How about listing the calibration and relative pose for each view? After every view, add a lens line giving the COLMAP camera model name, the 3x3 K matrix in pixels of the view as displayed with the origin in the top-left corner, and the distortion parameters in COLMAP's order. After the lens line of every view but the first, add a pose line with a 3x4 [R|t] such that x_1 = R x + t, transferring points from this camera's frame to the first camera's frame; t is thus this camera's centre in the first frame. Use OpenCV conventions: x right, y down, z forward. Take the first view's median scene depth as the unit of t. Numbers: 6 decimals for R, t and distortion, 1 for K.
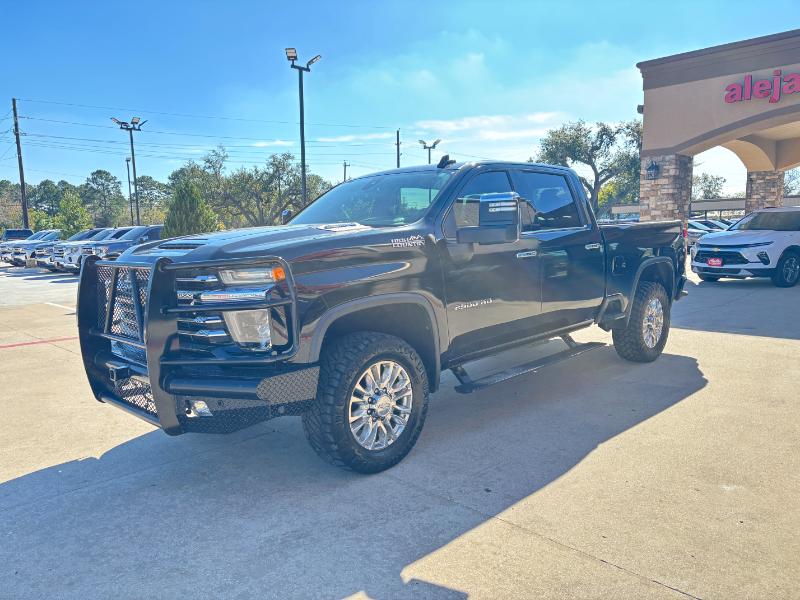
lens RADIAL K [[602.9, 0, 396.3], [0, 602.9, 303.1], [0, 0, 1]] dist [0.057731, -0.056002]
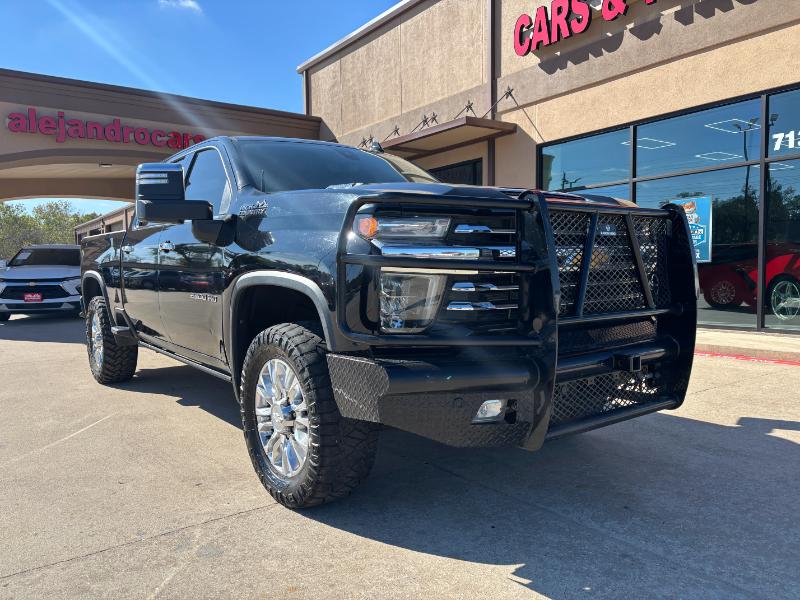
lens RADIAL K [[602.9, 0, 397.7], [0, 602.9, 303.4], [0, 0, 1]] dist [0.057731, -0.056002]
pose [[0.145784, -0.039580, 0.988524, -0.570248], [0.135254, 0.990615, 0.019717, -0.000952], [-0.980027, 0.130827, 0.149769, 0.551223]]
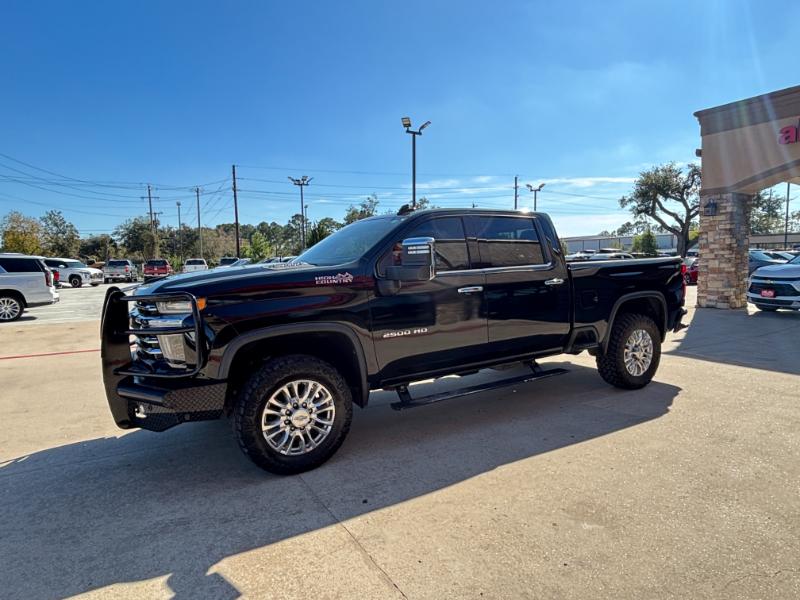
lens RADIAL K [[488.9, 0, 405.7], [0, 488.9, 299.0], [0, 0, 1]] dist [0.012447, -0.012534]
pose [[0.972002, 0.022592, -0.233884, 0.199072], [-0.031035, 0.998990, -0.032482, -0.019127], [0.232914, 0.038831, 0.971722, 0.053727]]
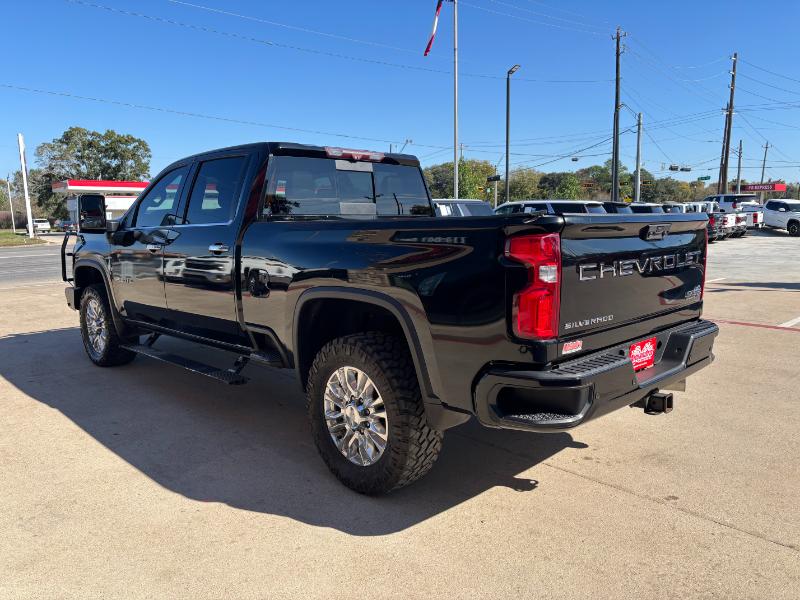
lens RADIAL K [[602.9, 0, 407.0], [0, 602.9, 304.4], [0, 0, 1]] dist [0.057731, -0.056002]
pose [[-0.005799, 0.170011, -0.985425, 0.803916], [-0.110542, 0.979293, 0.169604, -0.132337], [0.993855, 0.109914, 0.013115, 0.914247]]
